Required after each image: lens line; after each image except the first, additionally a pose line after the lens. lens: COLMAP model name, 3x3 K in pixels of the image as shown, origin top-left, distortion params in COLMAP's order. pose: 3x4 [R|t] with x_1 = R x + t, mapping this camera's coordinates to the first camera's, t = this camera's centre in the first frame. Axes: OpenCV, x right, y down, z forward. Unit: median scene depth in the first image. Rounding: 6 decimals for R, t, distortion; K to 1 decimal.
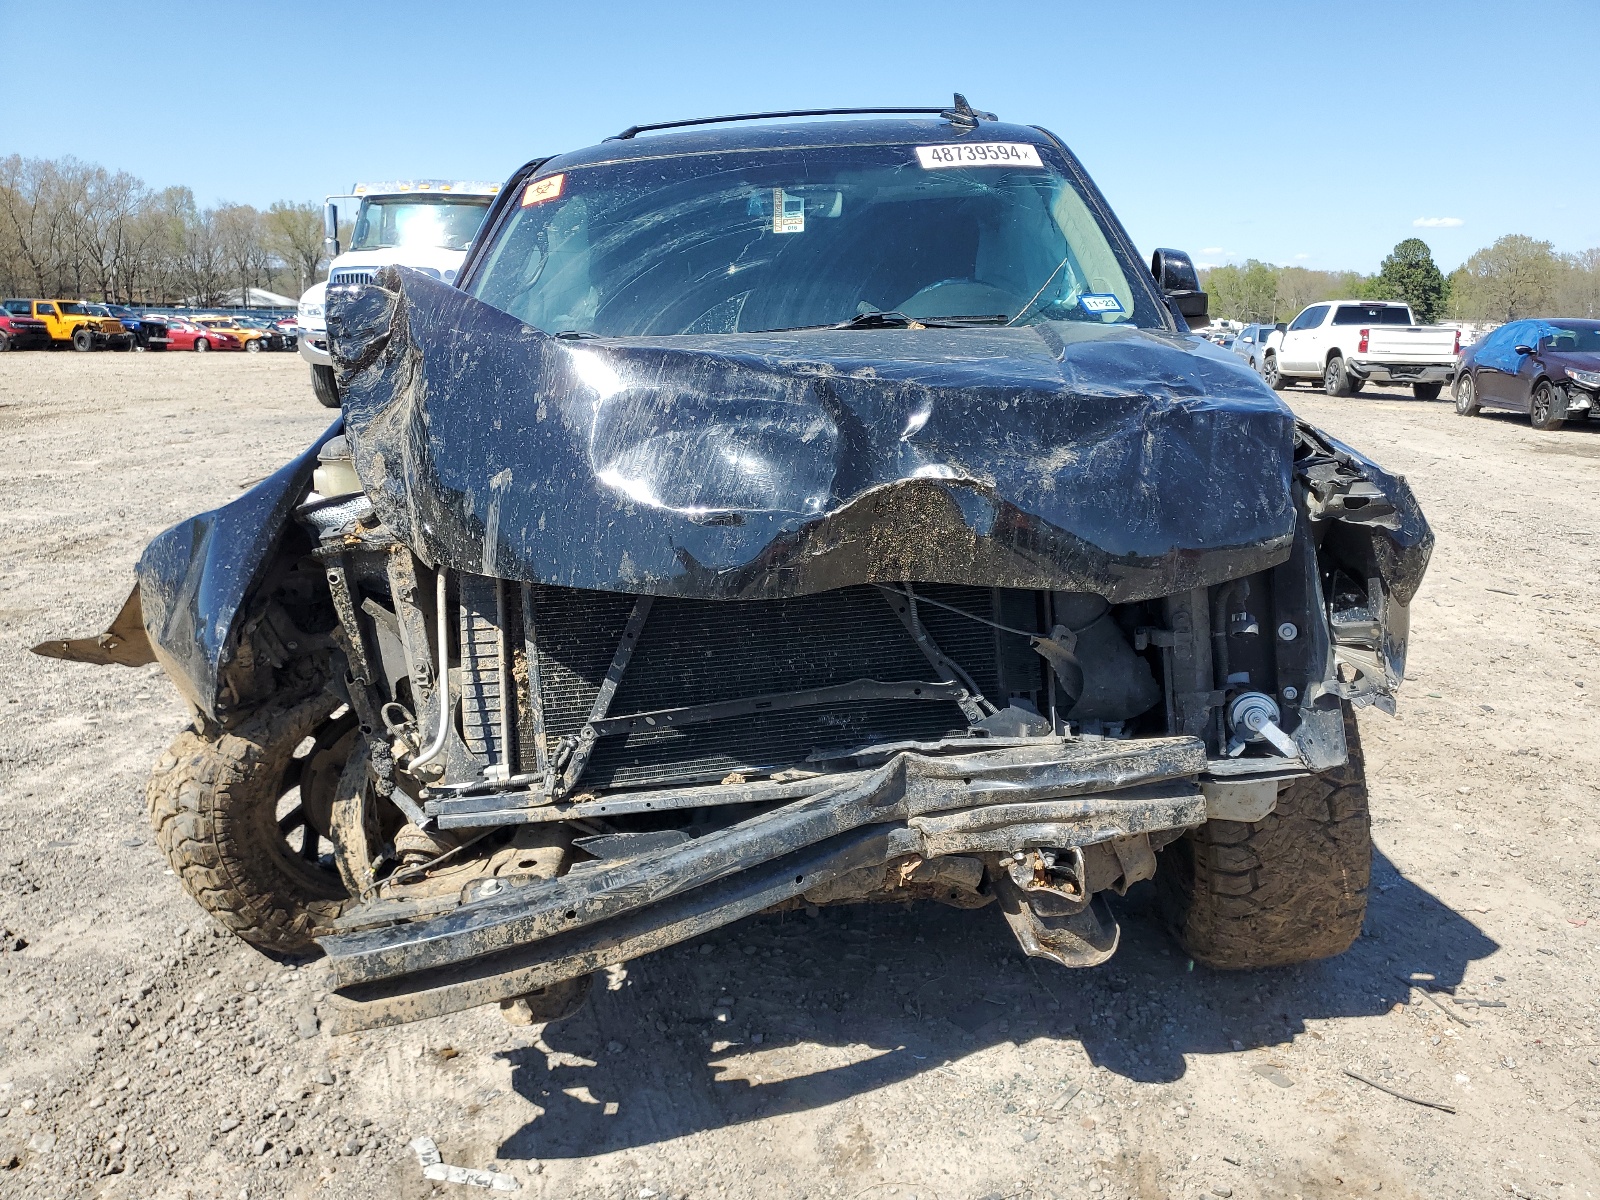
lens RADIAL K [[1302.2, 0, 800.0], [0, 1302.2, 600.0], [0, 0, 1]] dist [0.217917, -0.000916]
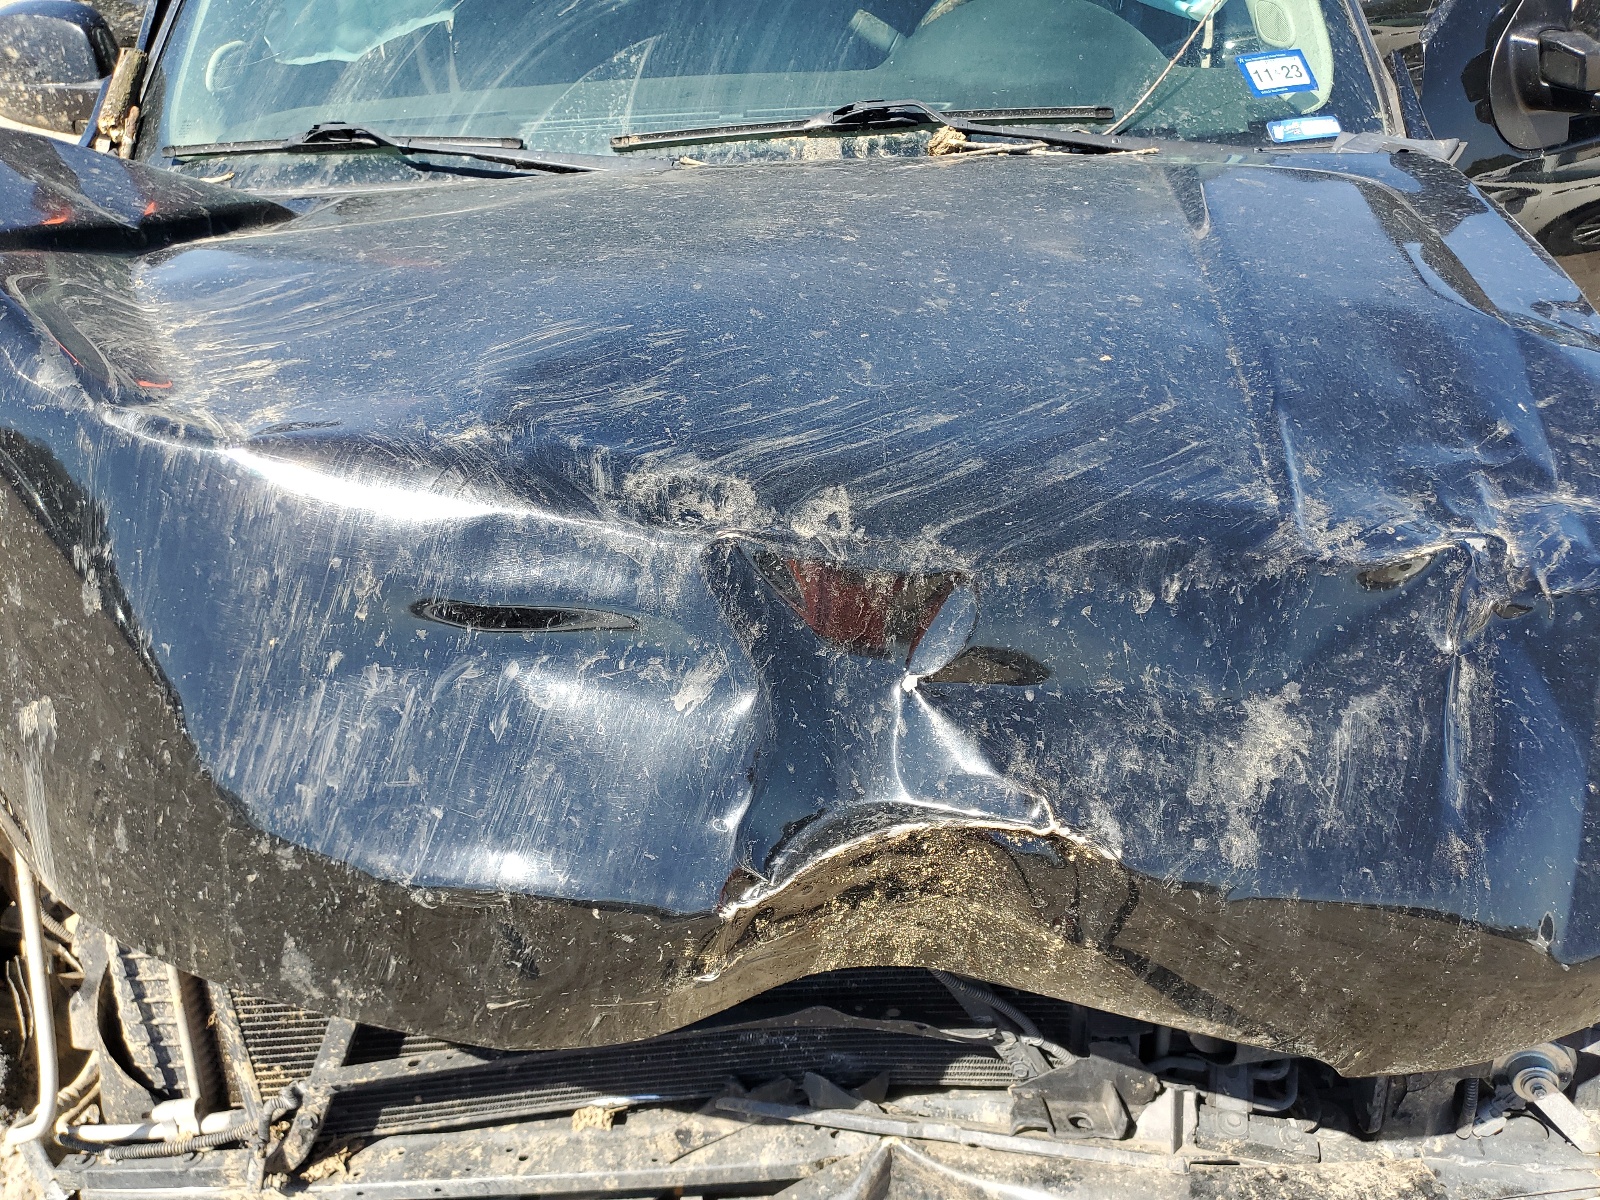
lens RADIAL K [[1251.5, 0, 800.0], [0, 1251.5, 600.0], [0, 0, 1]] dist [0.022311, -0.004735]
pose [[0.999886, 0.012863, -0.007902, 0.045079], [-0.009255, 0.935839, 0.352305, -0.294125], [0.011927, -0.352192, 0.935852, 0.616497]]
